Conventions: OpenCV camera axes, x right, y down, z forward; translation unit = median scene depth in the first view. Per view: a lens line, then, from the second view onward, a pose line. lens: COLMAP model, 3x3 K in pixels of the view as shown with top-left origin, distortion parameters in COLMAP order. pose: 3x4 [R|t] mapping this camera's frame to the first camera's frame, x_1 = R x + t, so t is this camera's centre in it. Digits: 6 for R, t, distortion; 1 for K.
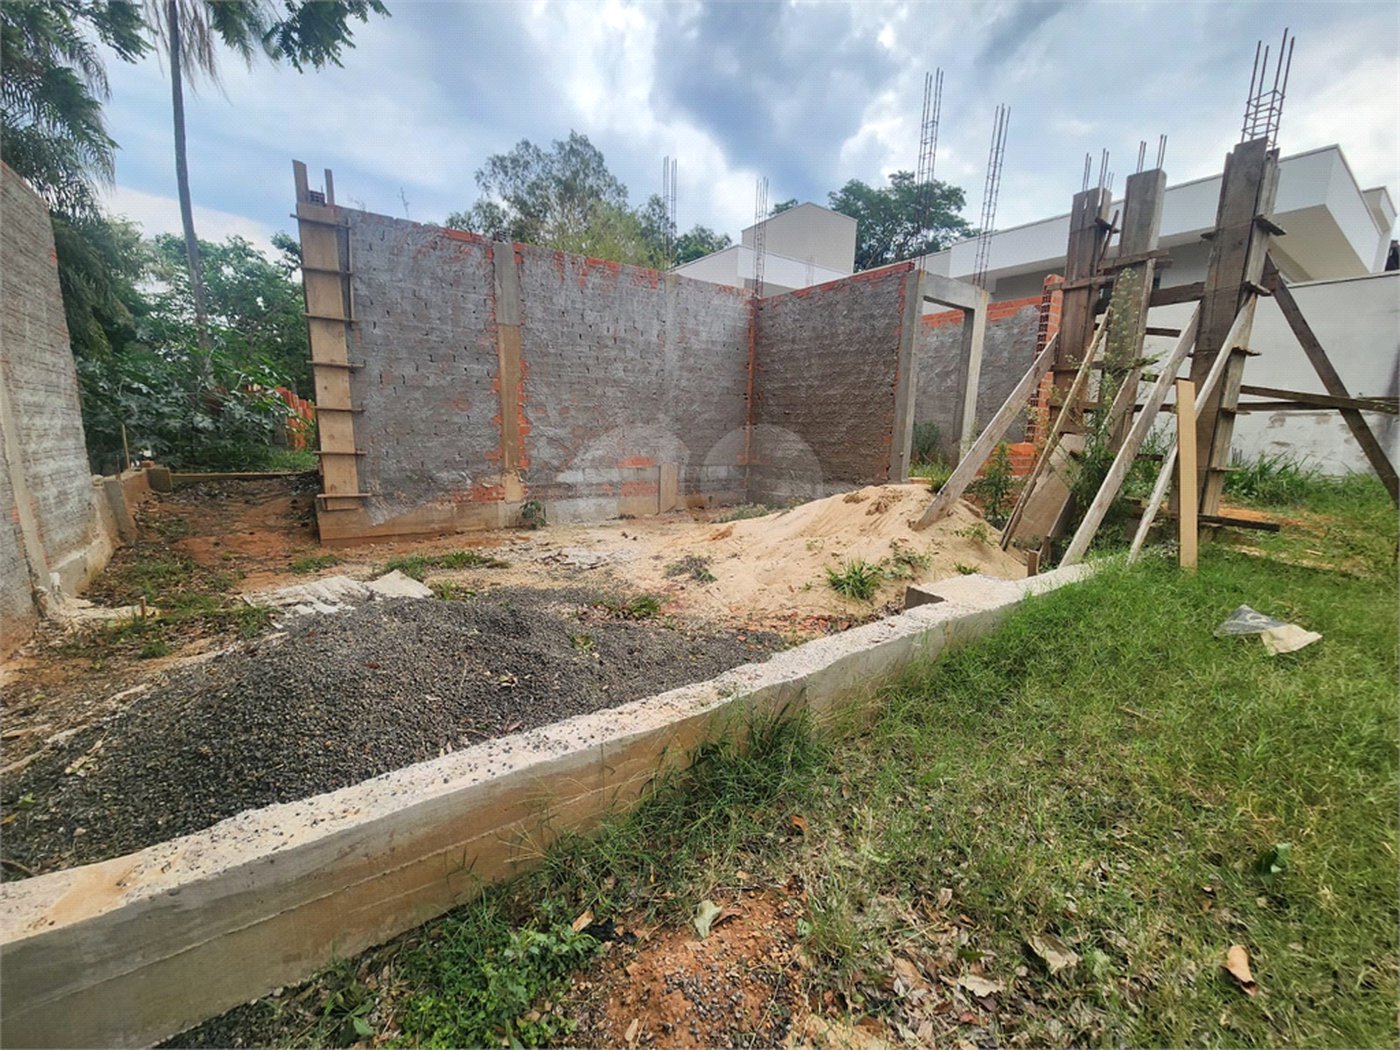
lens RADIAL K [[577.3, 0, 698.5], [0, 577.3, 538.1], [0, 0, 1]] dist [-0.002178, 0.000685]
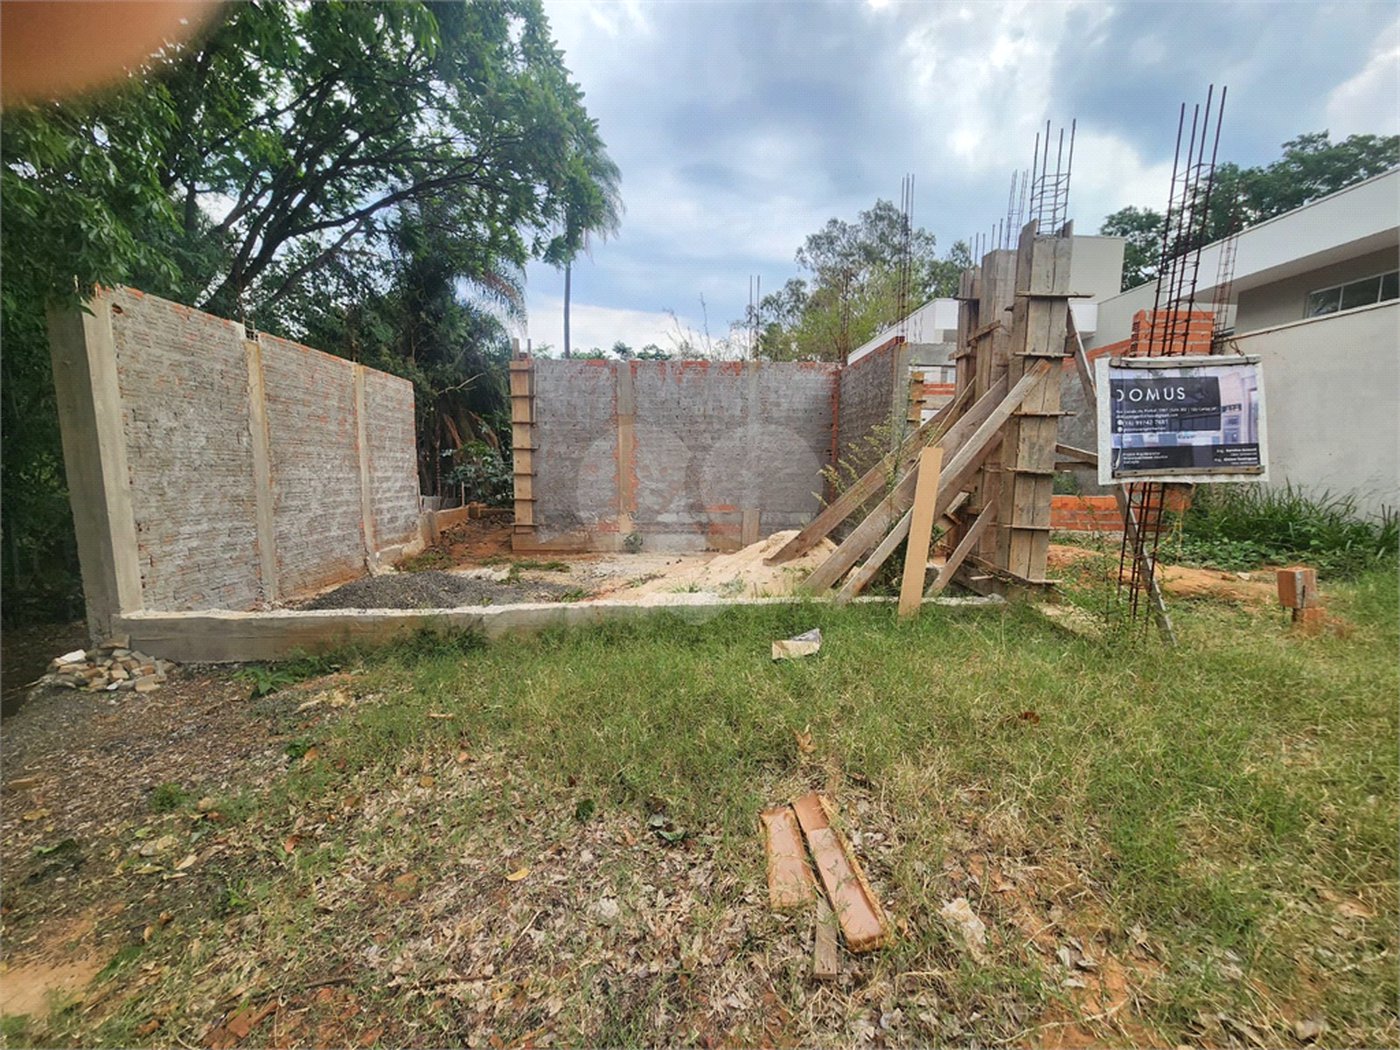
lens RADIAL K [[577.3, 0, 698.5], [0, 577.3, 538.1], [0, 0, 1]] dist [-0.002178, 0.000685]
pose [[0.836960, 0.048081, -0.545148, 0.720096], [-0.088288, 0.994948, -0.047795, 0.001313], [0.540096, 0.088132, 0.836976, -0.125900]]
